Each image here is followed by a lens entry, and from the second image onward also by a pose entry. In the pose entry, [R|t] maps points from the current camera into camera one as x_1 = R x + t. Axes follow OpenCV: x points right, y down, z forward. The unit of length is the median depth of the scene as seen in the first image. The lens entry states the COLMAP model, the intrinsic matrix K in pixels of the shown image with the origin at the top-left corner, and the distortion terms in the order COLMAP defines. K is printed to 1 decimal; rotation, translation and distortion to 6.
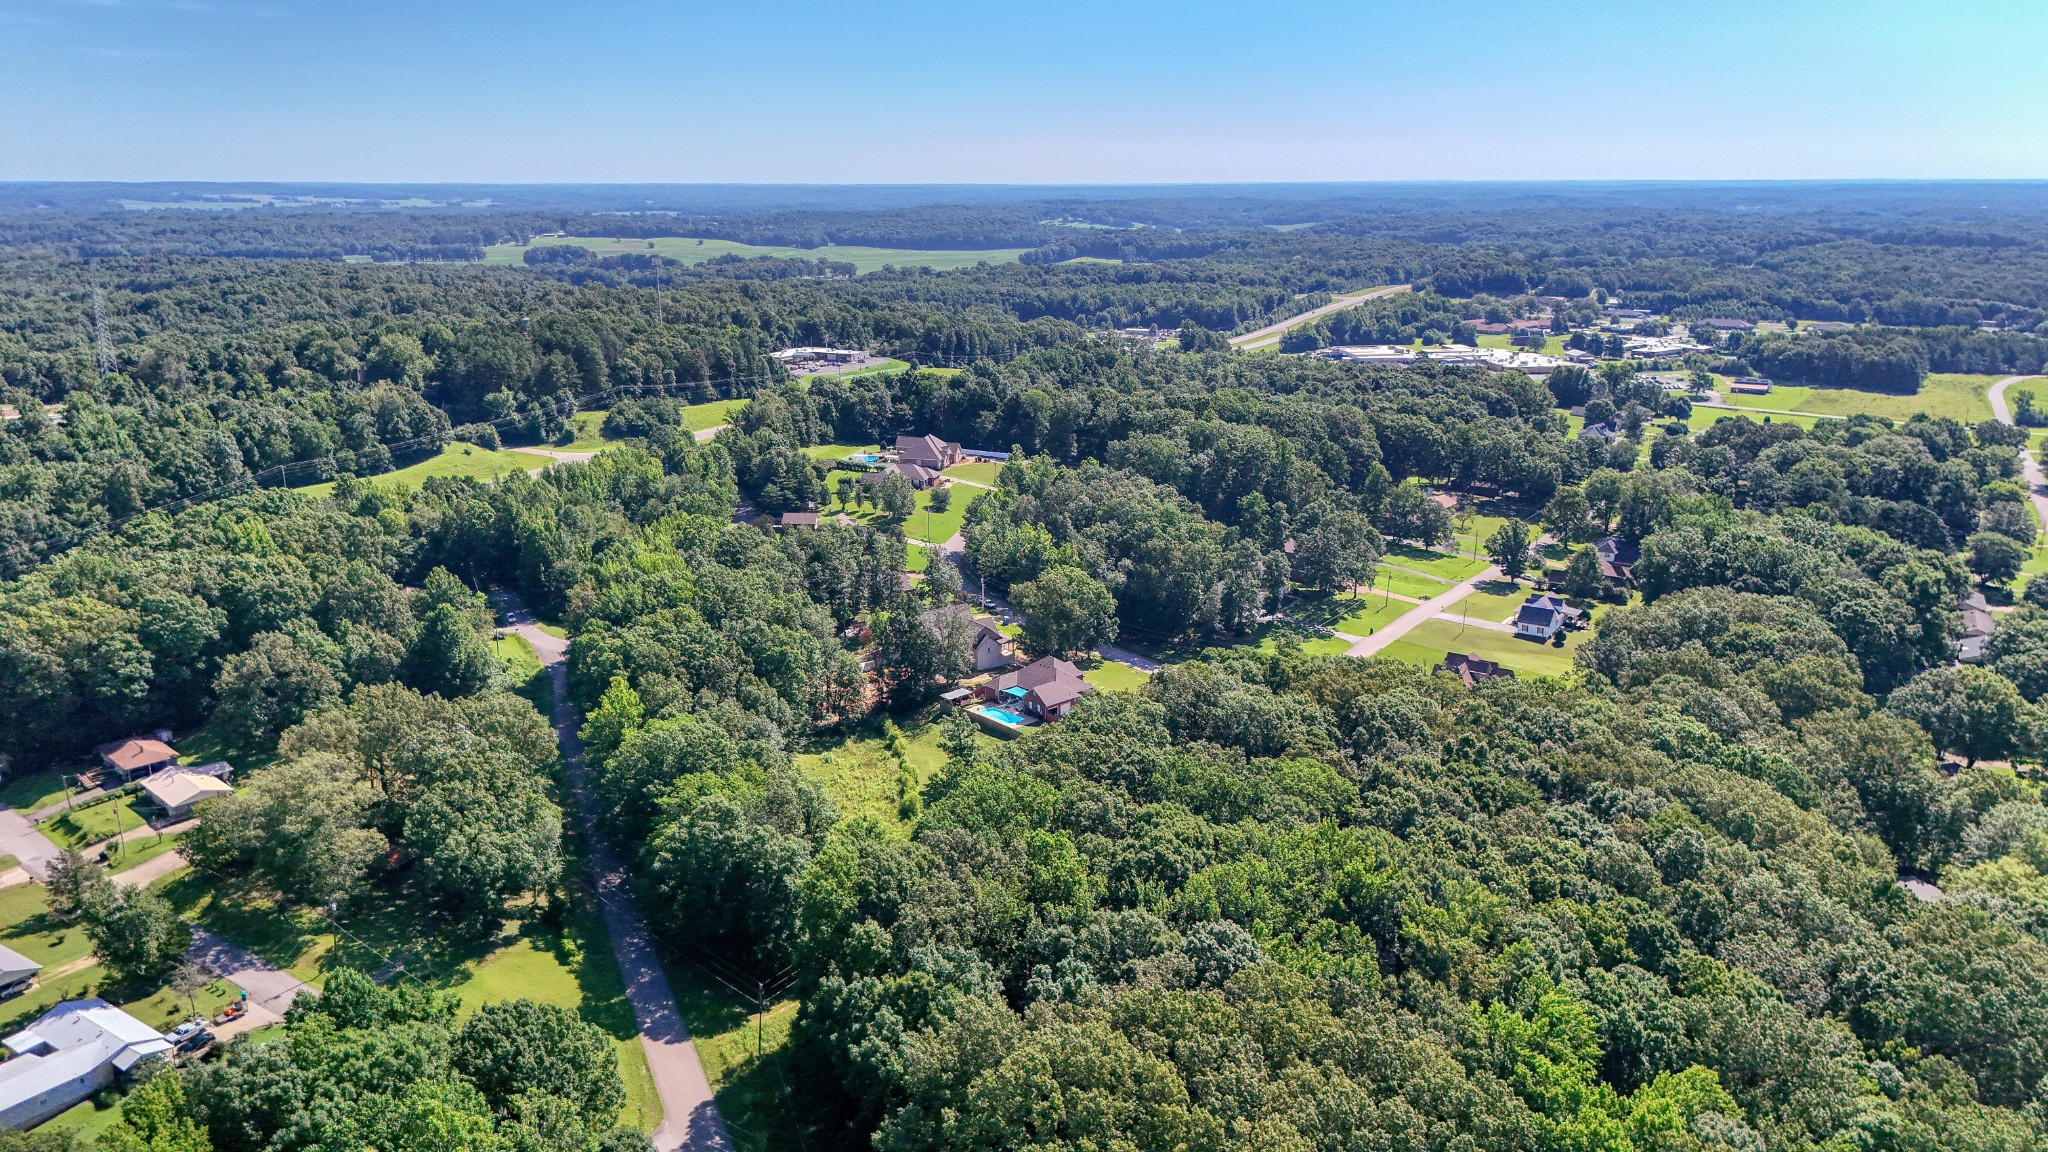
lens RADIAL K [[1507.4, 0, 1025.6], [0, 1507.4, 579.1], [0, 0, 1]] dist [0.067694, -0.061099]
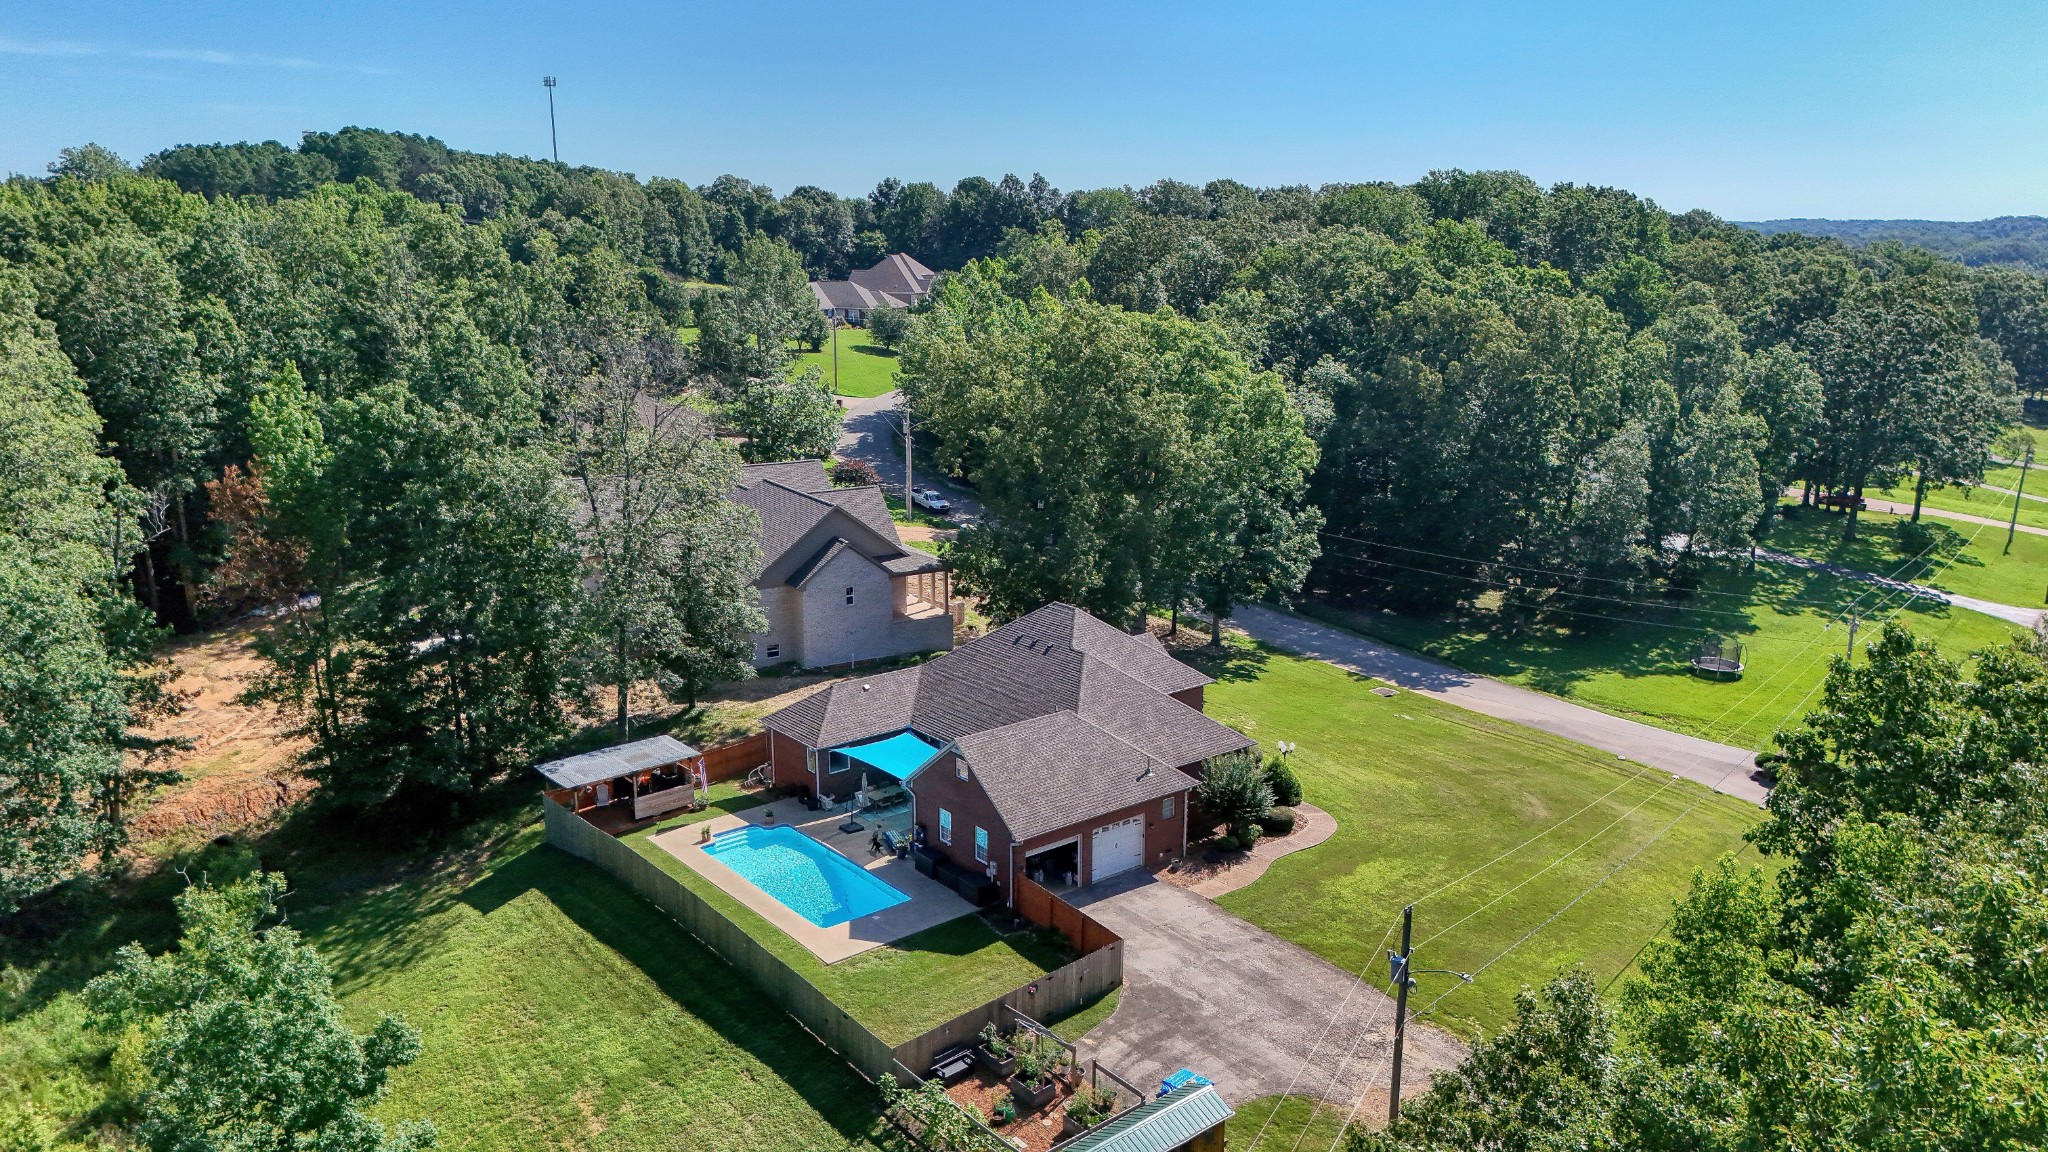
lens RADIAL K [[1507.4, 0, 1022.8], [0, 1507.4, 568.1], [0, 0, 1]] dist [0.067694, -0.061099]
pose [[0.997607, 0.015842, -0.067307, 0.023380], [-0.018399, 0.999125, -0.037549, 0.049369], [0.066653, 0.038698, 0.997025, 0.699574]]
